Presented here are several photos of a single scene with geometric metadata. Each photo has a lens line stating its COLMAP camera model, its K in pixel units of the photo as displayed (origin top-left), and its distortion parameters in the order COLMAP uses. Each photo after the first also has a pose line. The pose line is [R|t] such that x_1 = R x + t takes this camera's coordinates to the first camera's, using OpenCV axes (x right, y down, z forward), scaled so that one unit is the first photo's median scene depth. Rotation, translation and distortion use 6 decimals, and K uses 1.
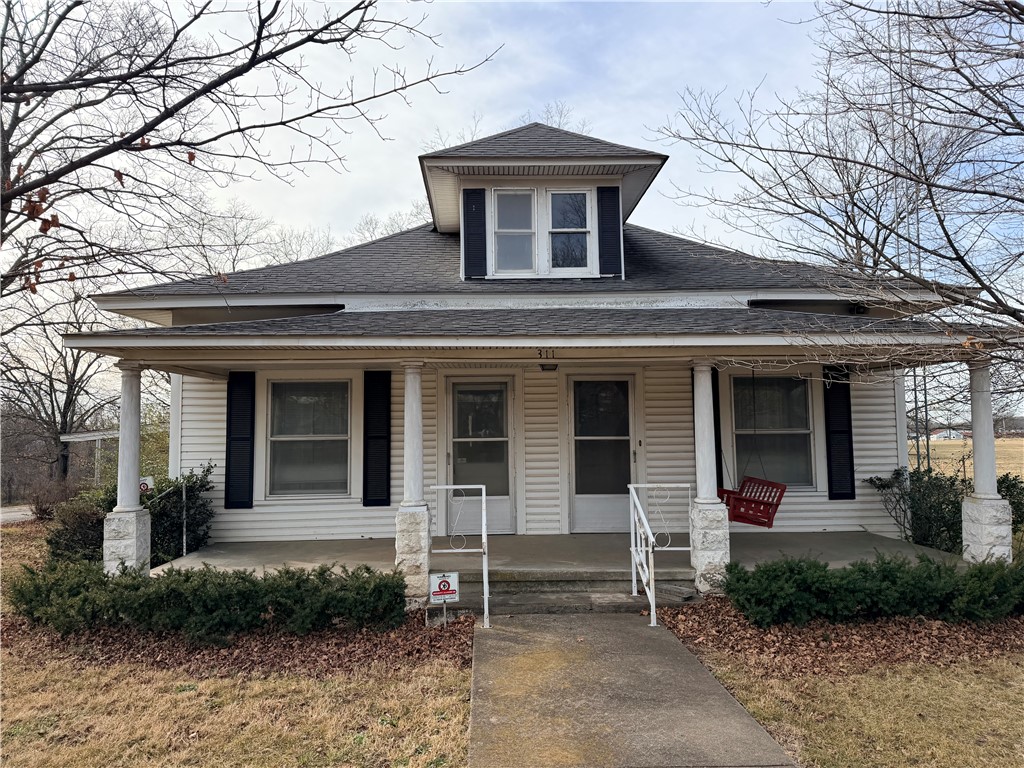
lens RADIAL K [[716.5, 0, 516.1], [0, 716.5, 380.8], [0, 0, 1]] dist [0.023375, -0.008510]
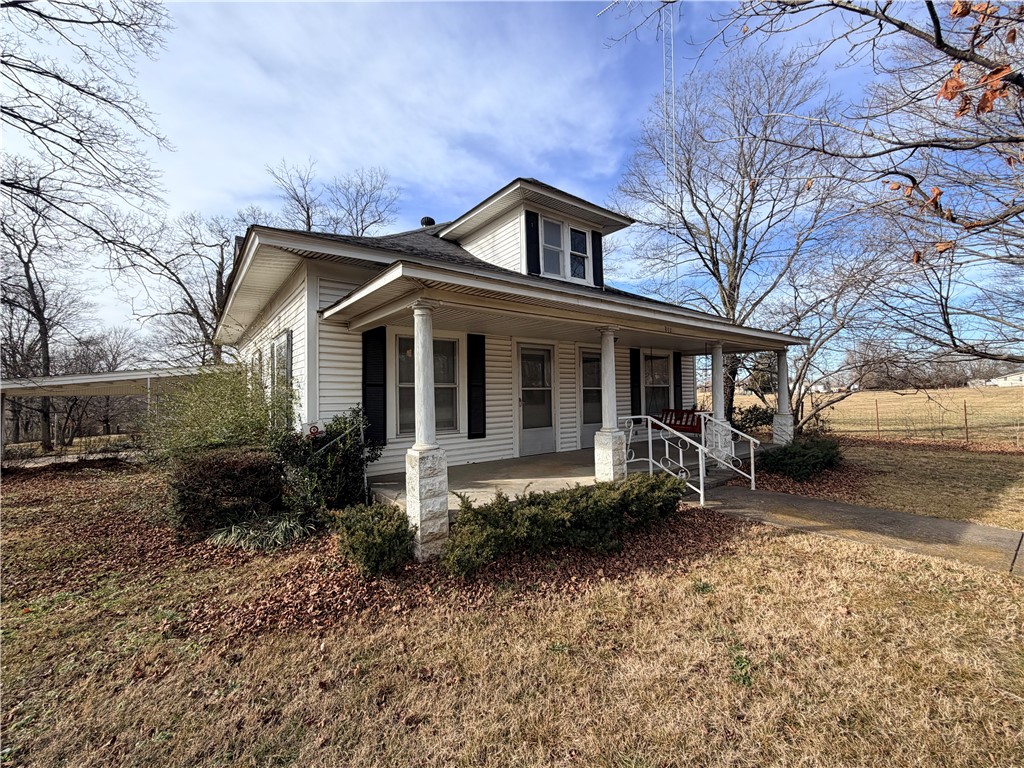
lens RADIAL K [[410.6, 0, 511.8], [0, 410.6, 386.4], [0, 0, 1]] dist [0.001226, -0.001409]
pose [[0.844406, 0.011575, 0.535579, -0.531620], [-0.024898, 0.999534, 0.017652, 0.064274], [-0.535125, -0.028240, 0.844301, 0.331532]]
